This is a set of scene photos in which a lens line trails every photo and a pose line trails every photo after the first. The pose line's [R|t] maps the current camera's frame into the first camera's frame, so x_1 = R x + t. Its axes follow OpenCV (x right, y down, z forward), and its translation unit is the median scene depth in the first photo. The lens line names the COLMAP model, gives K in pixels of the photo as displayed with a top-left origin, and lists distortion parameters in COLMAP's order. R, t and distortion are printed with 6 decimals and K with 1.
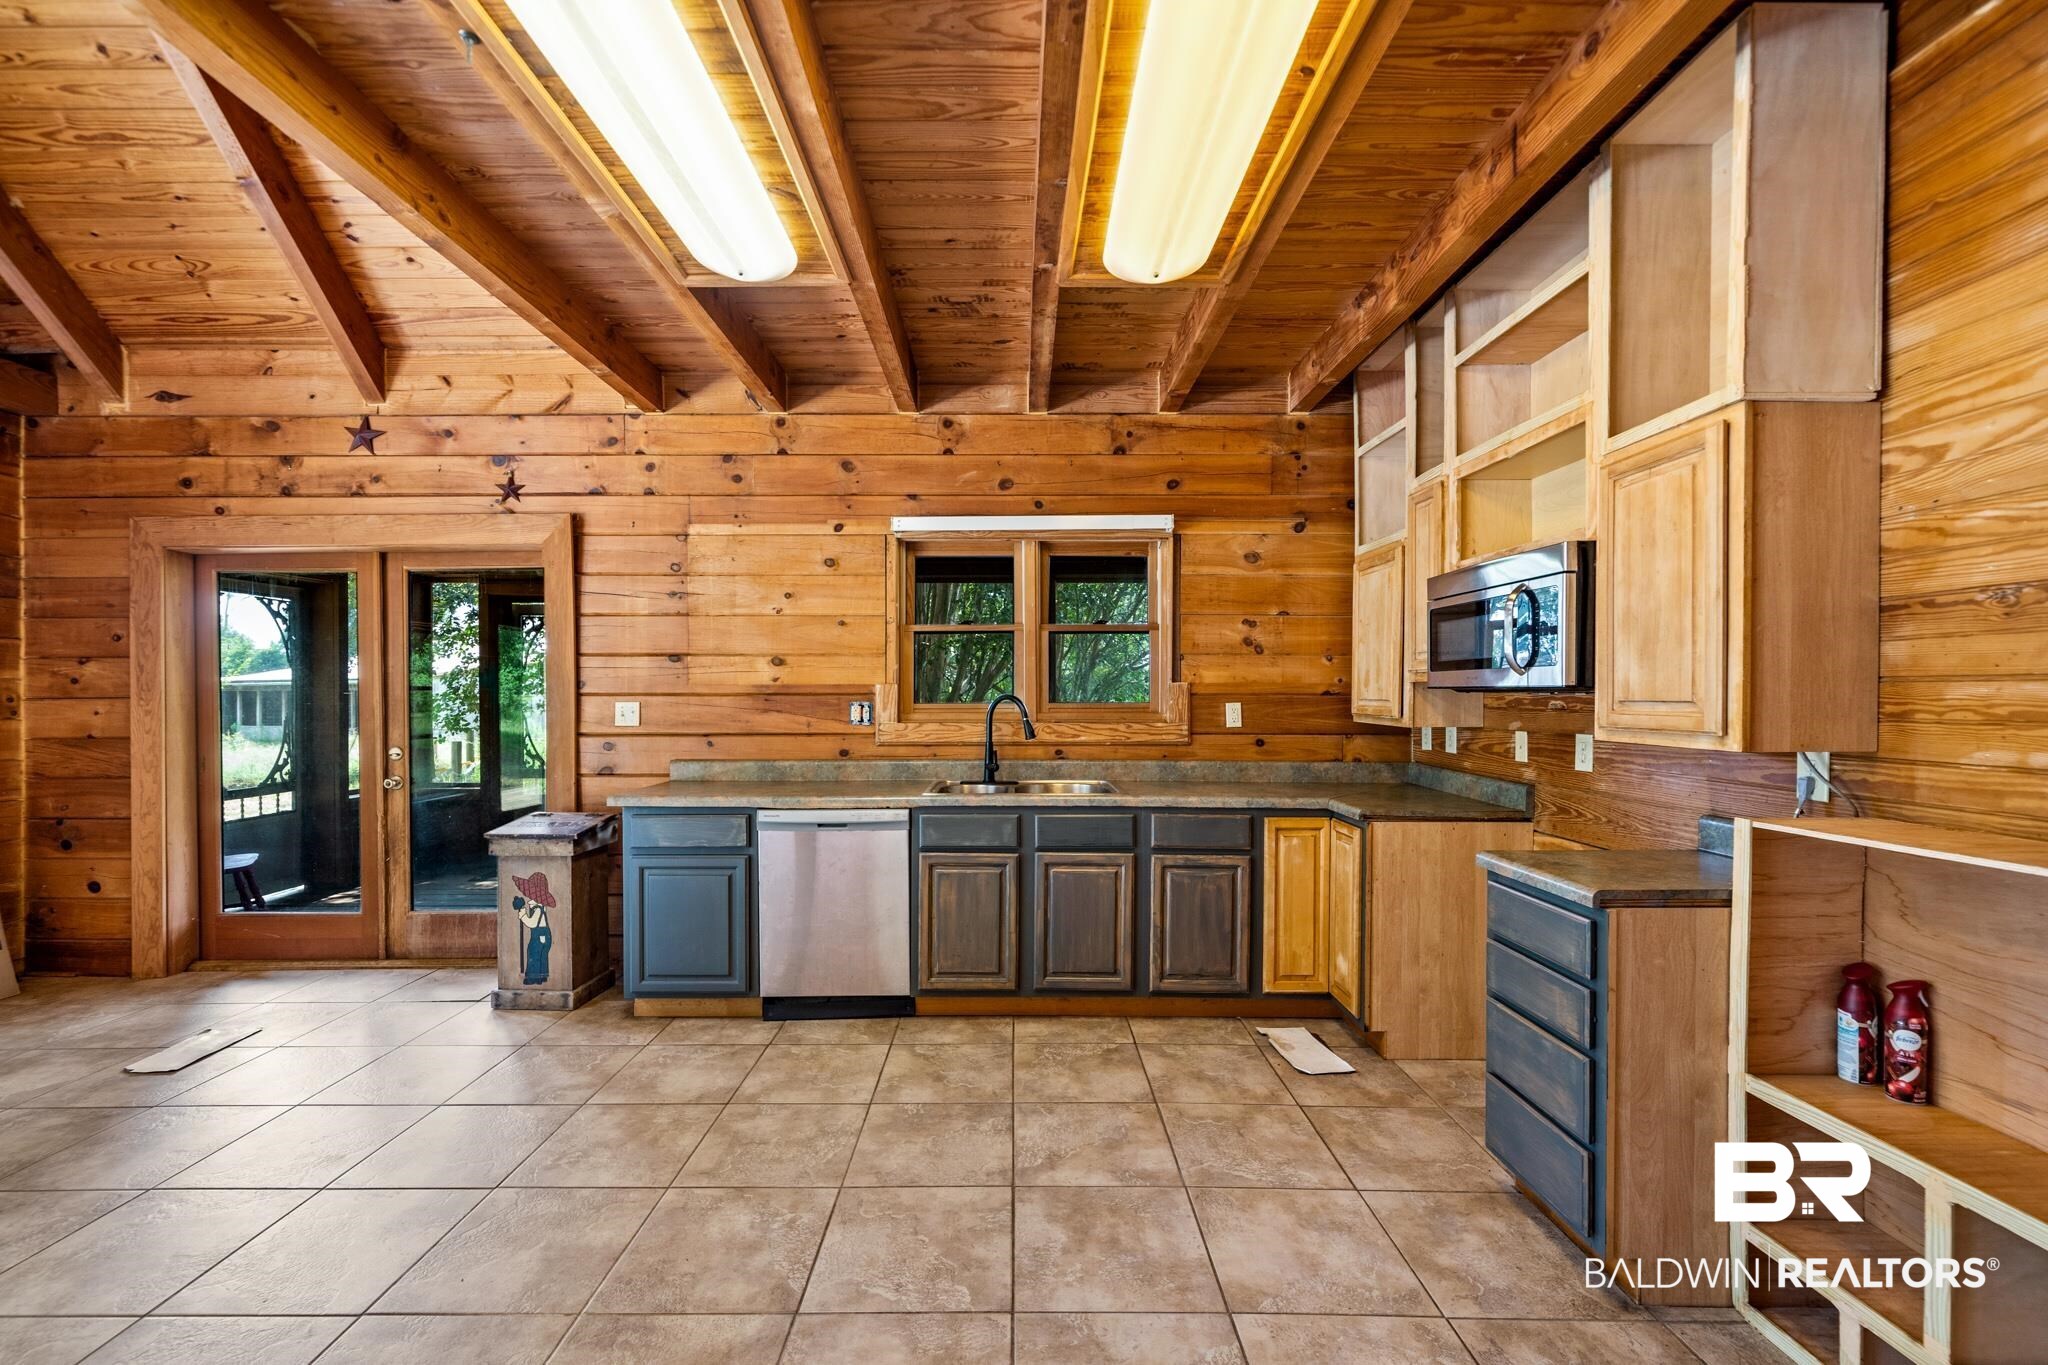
lens RADIAL K [[840.3, 0, 1016.7], [0, 840.3, 702.0], [0, 0, 1]] dist [-0.001480, -0.000141]
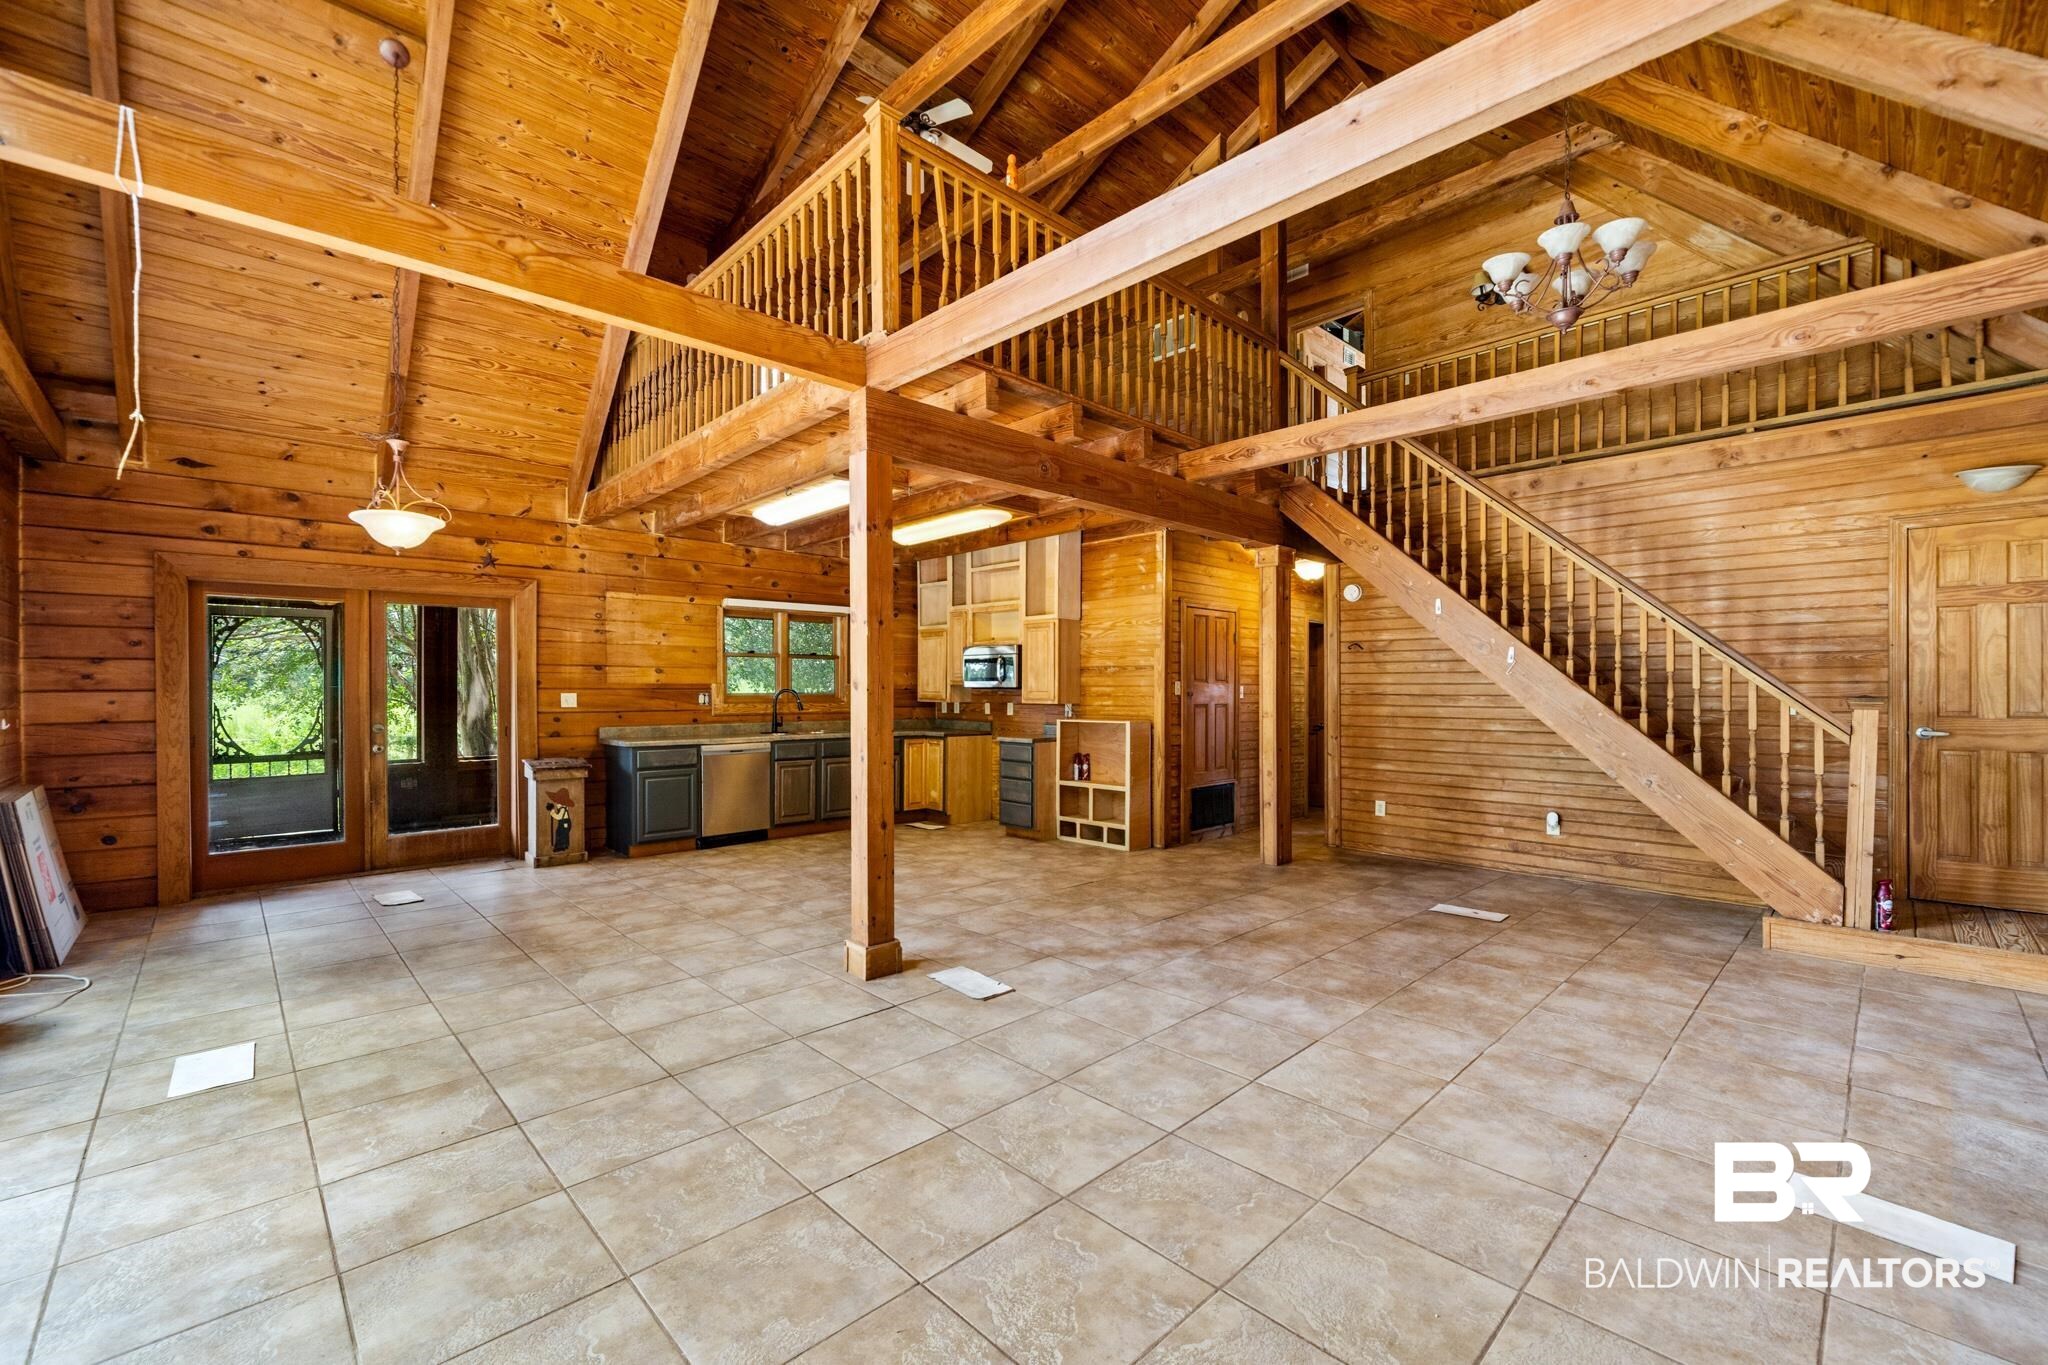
lens RADIAL K [[836.9, 0, 1019.3], [0, 836.9, 694.7], [0, 0, 1]] dist [-0.000538, -0.000032]
pose [[0.726814, -0.002389, 0.686830, -0.972380], [0.004160, 0.999991, -0.000924, 0.008565], [-0.686822, 0.003528, 0.726817, -0.861841]]
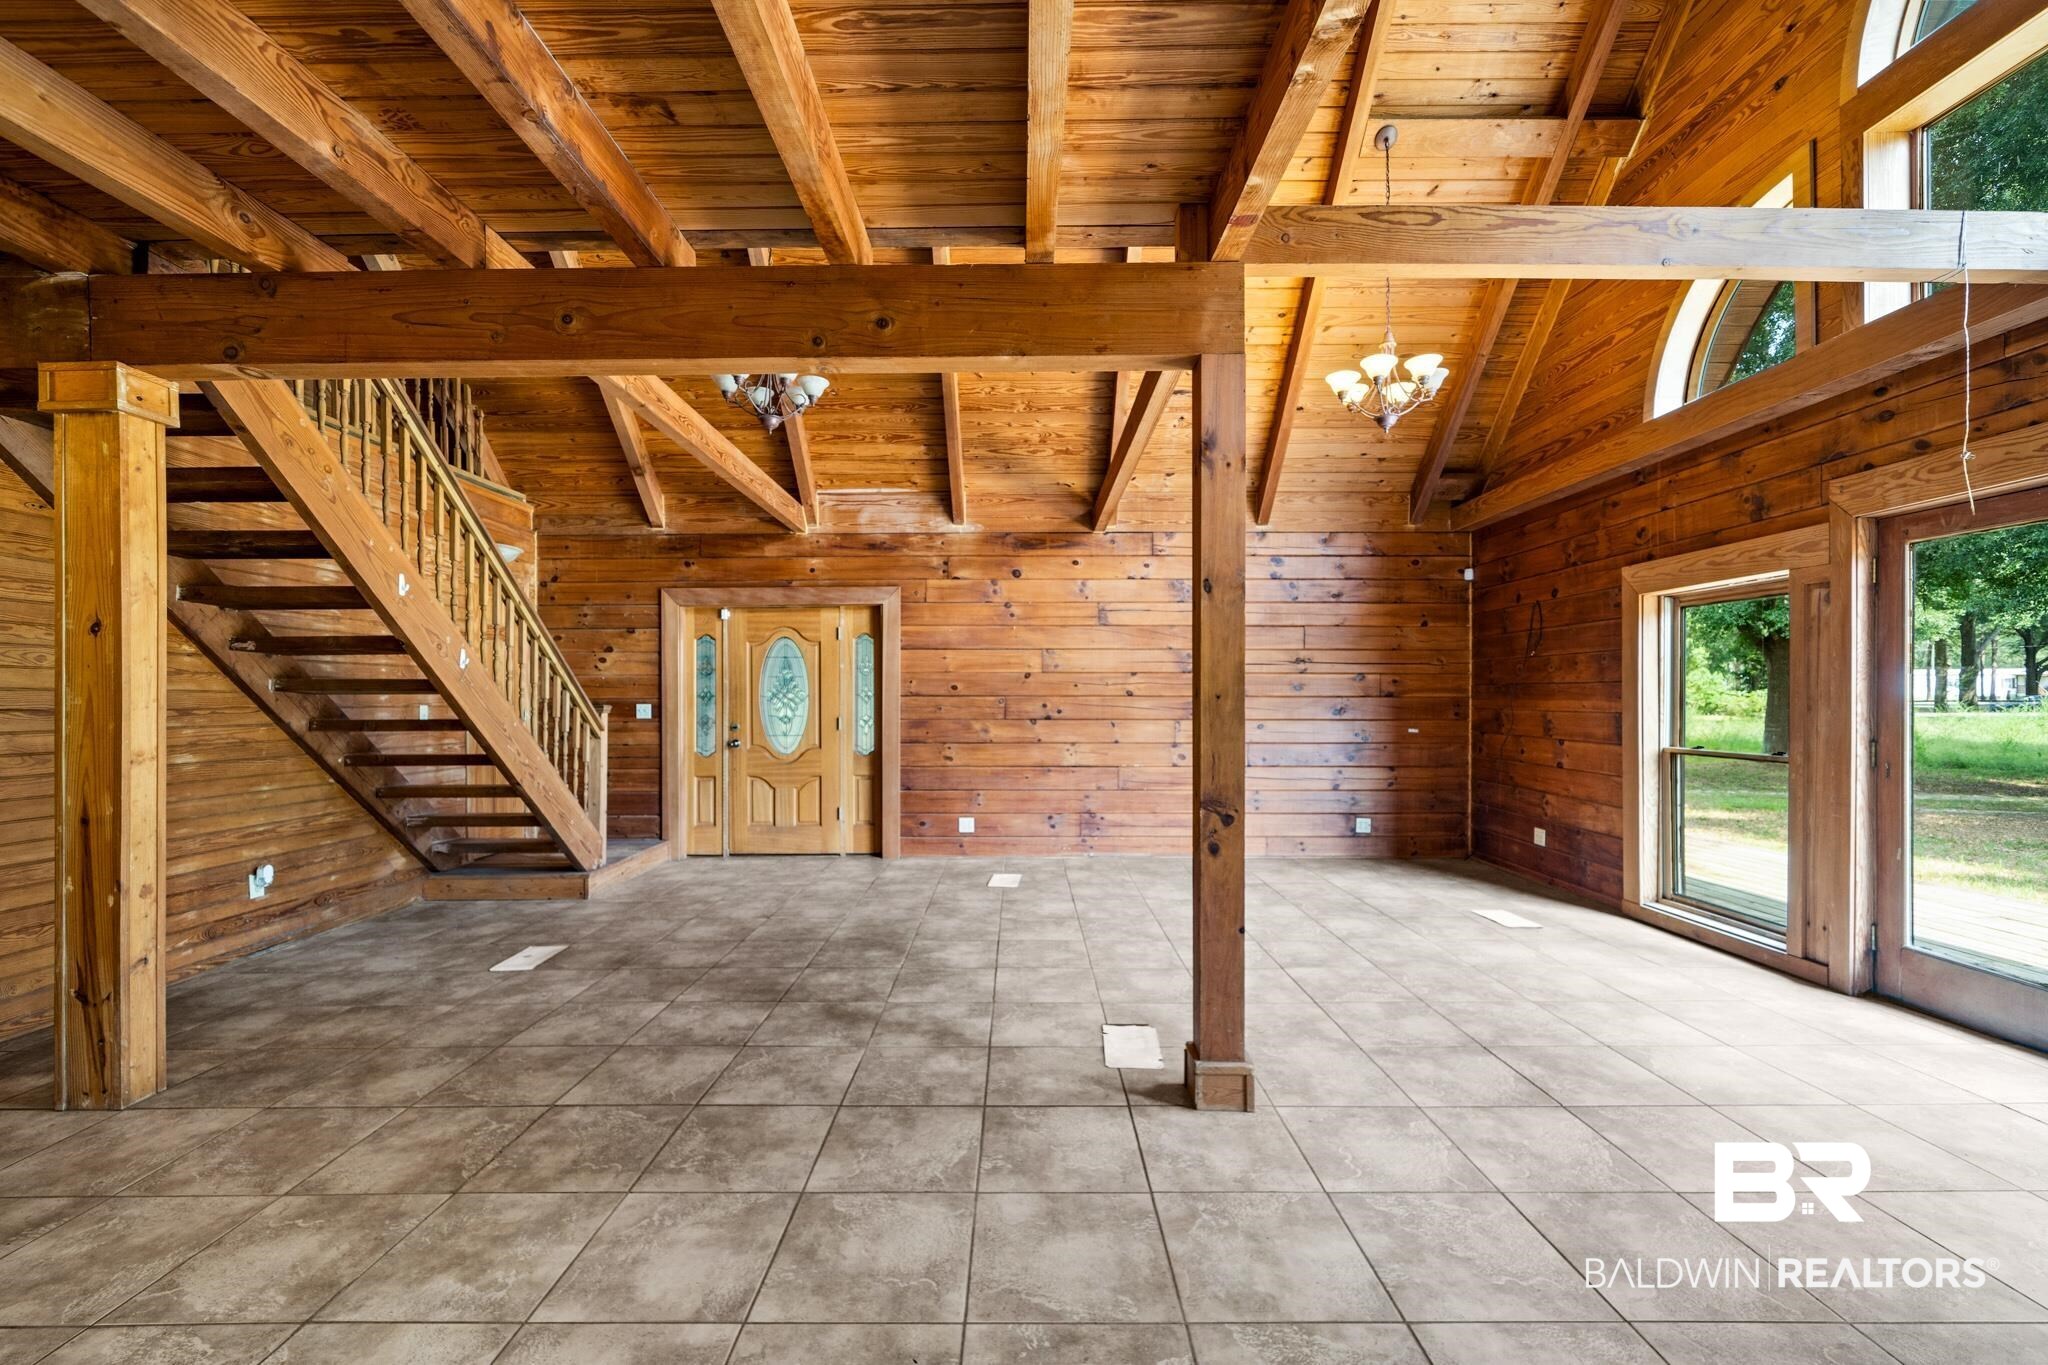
lens RADIAL K [[840.3, 0, 1016.7], [0, 840.3, 702.0], [0, 0, 1]] dist [-0.001480, -0.000141]
pose [[-0.999923, 0.004731, 0.011507, -0.268779], [0.004846, 0.999939, 0.009953, -0.001245], [-0.011459, 0.010008, -0.999884, 0.656209]]
